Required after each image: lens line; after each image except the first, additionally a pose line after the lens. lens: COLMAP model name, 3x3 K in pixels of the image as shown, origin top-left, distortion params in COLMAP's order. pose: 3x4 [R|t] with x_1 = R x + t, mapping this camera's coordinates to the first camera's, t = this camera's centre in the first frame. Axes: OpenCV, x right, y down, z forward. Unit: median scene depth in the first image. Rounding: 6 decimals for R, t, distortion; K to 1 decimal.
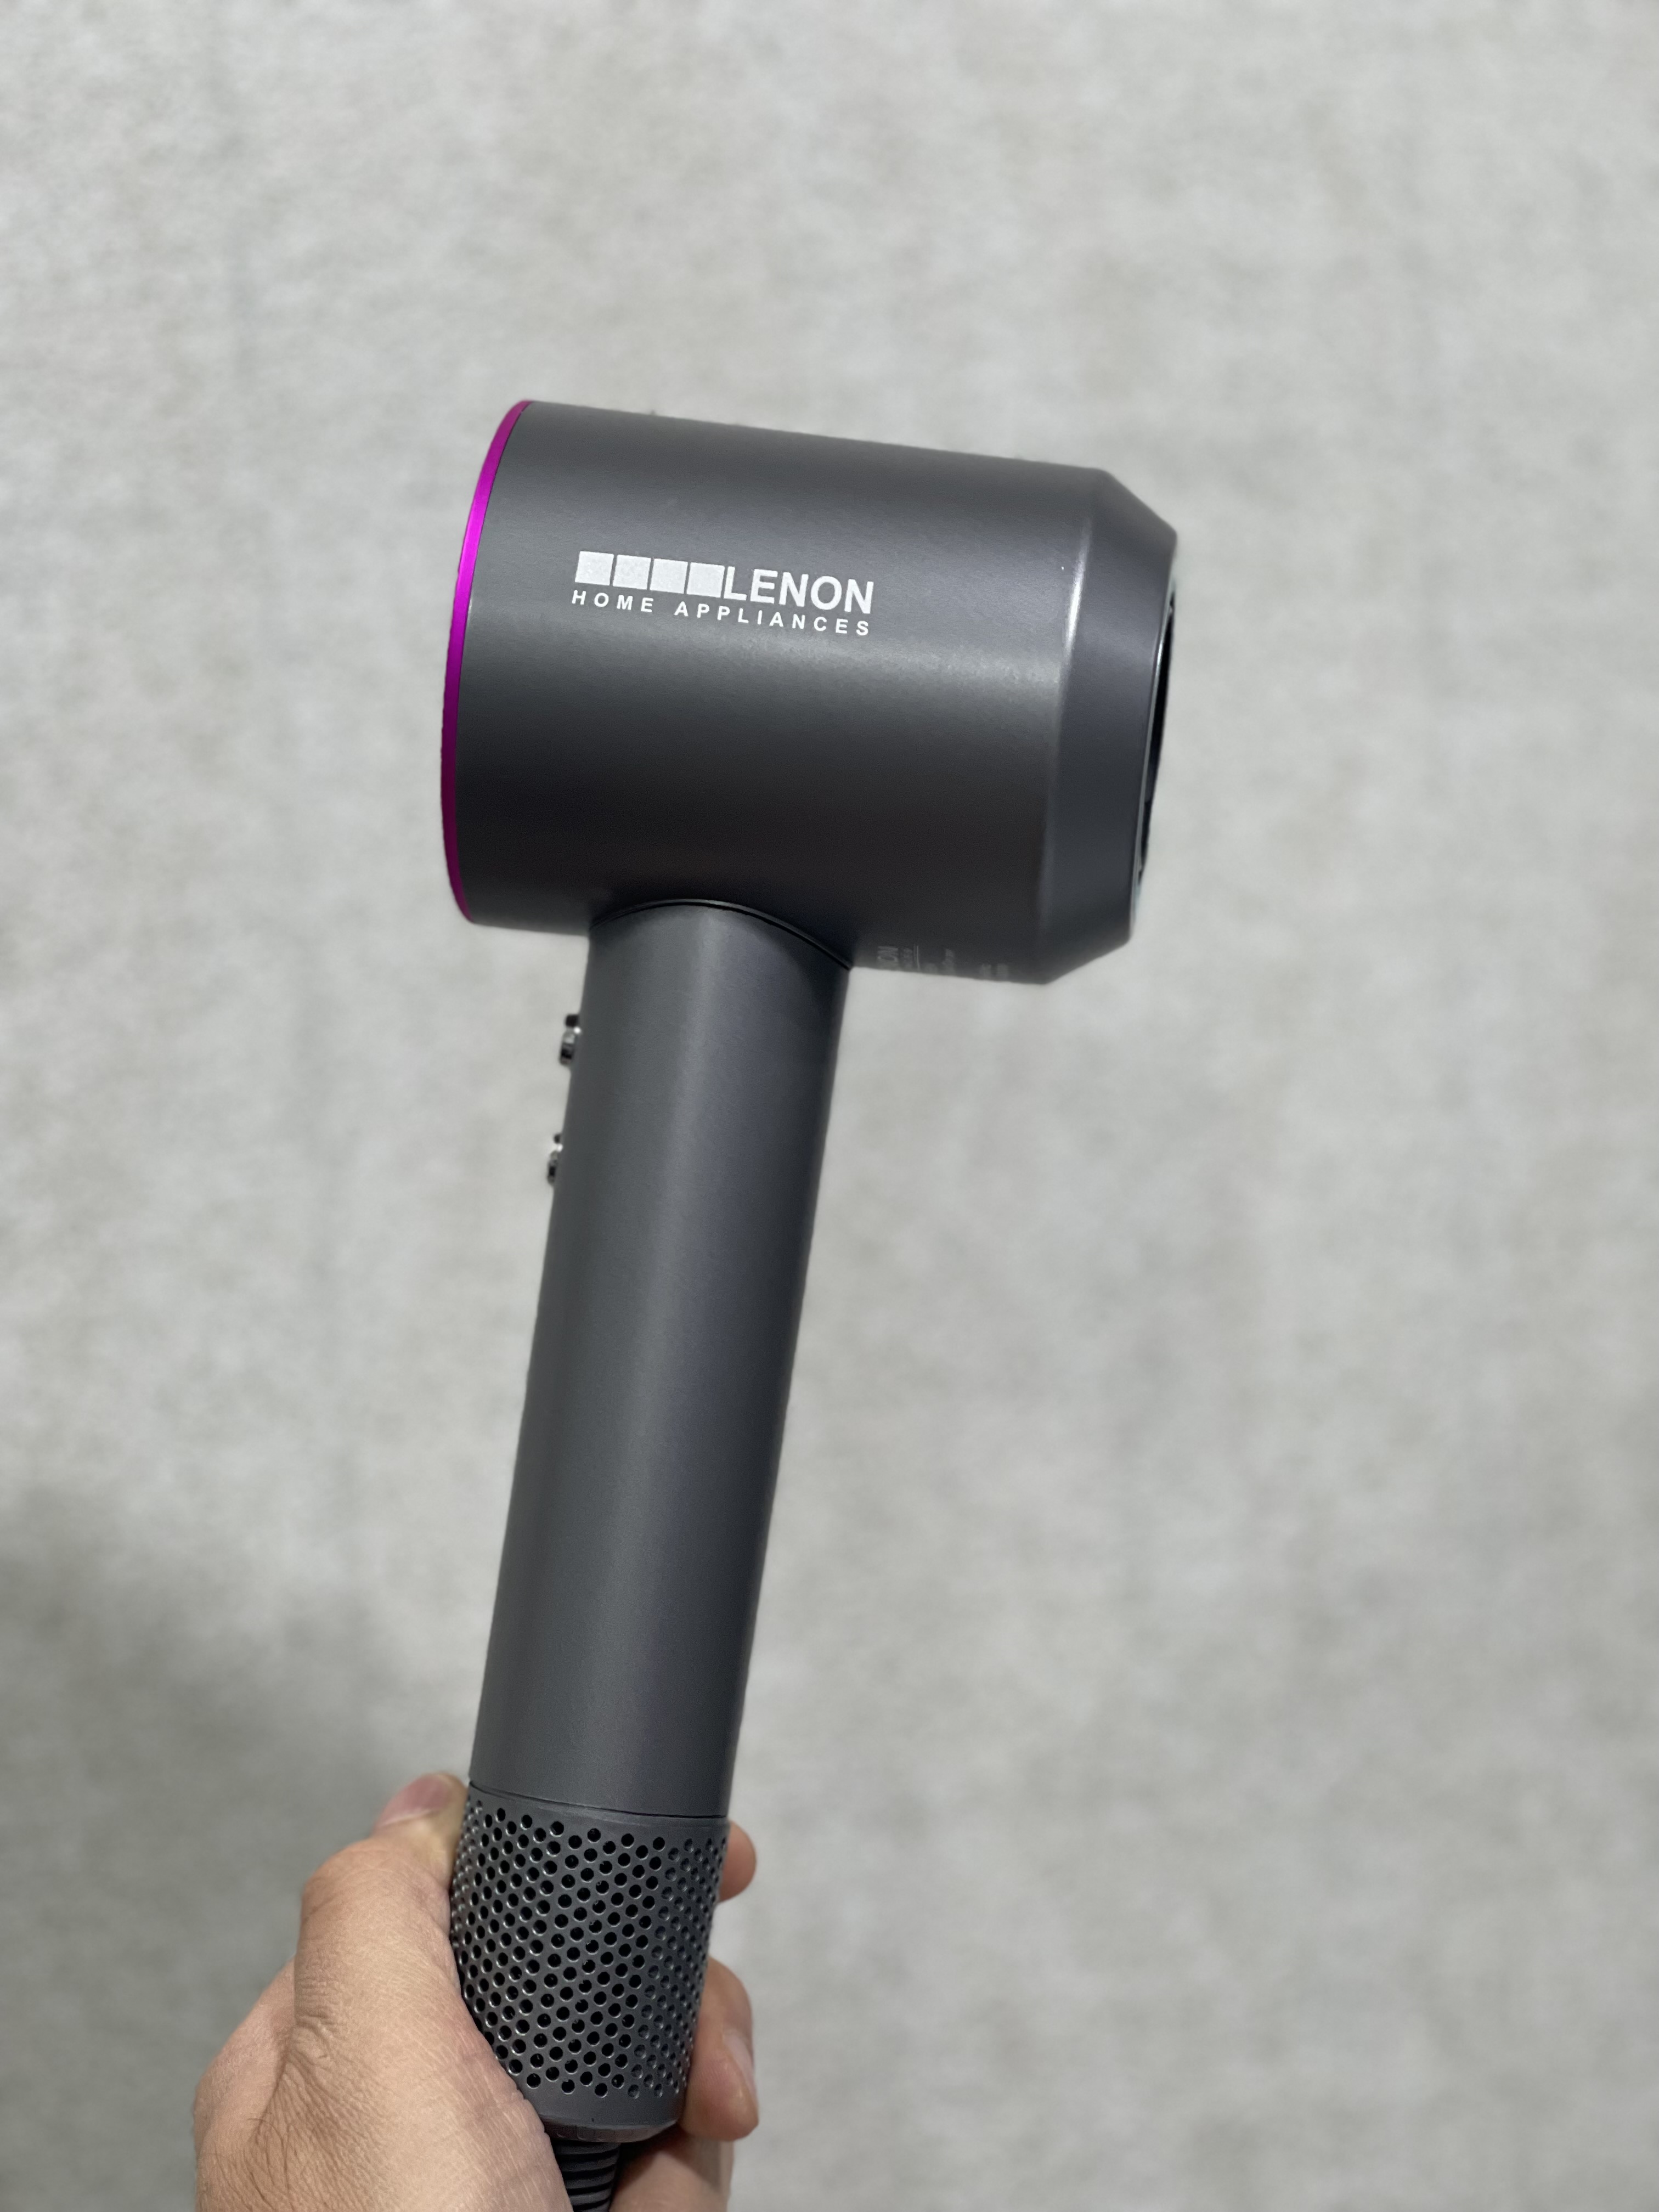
lens RADIAL K [[4187.7, 0, 829.5], [0, 4187.7, 1106.0], [0, 0, 1]] dist [0.223307, -0.674533]
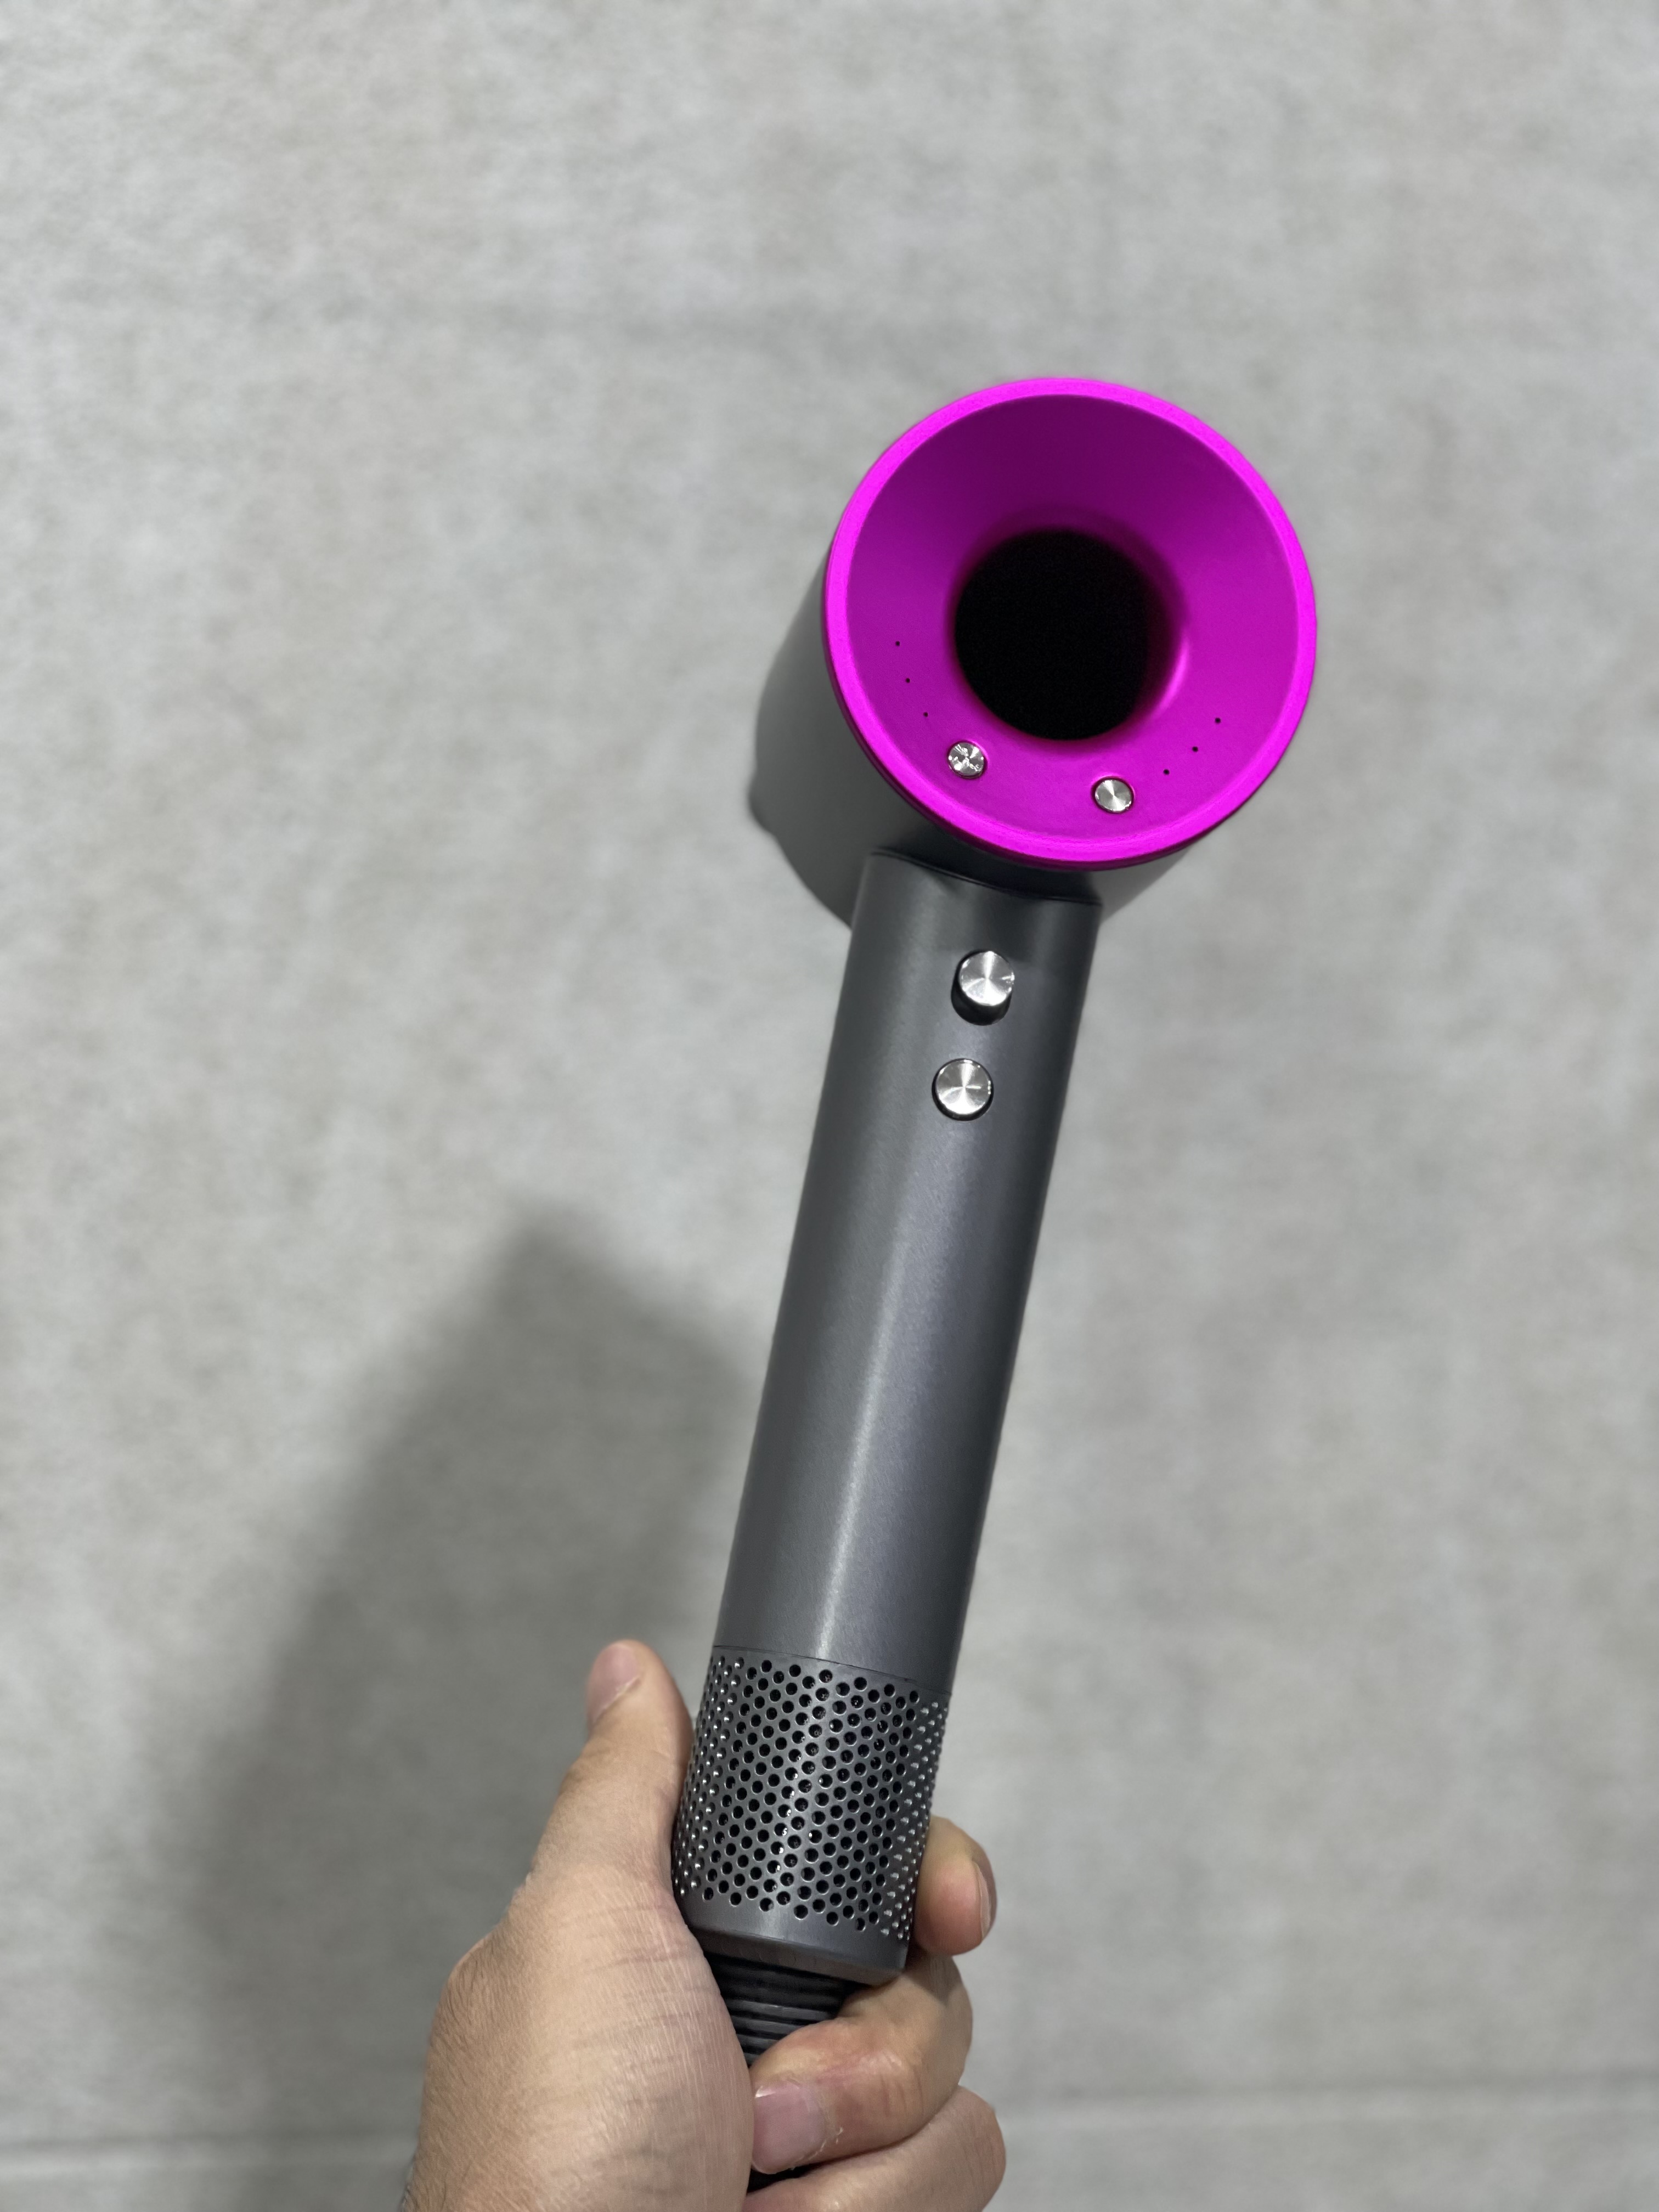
lens RADIAL K [[4187.7, 0, 829.5], [0, 4187.7, 1106.0], [0, 0, 1]] dist [0.223307, -0.674533]
pose [[0.991349, 0.115344, -0.062639, 0.166485], [-0.113194, 0.992889, 0.036857, -0.005346], [0.066444, -0.029448, 0.997355, -0.030917]]
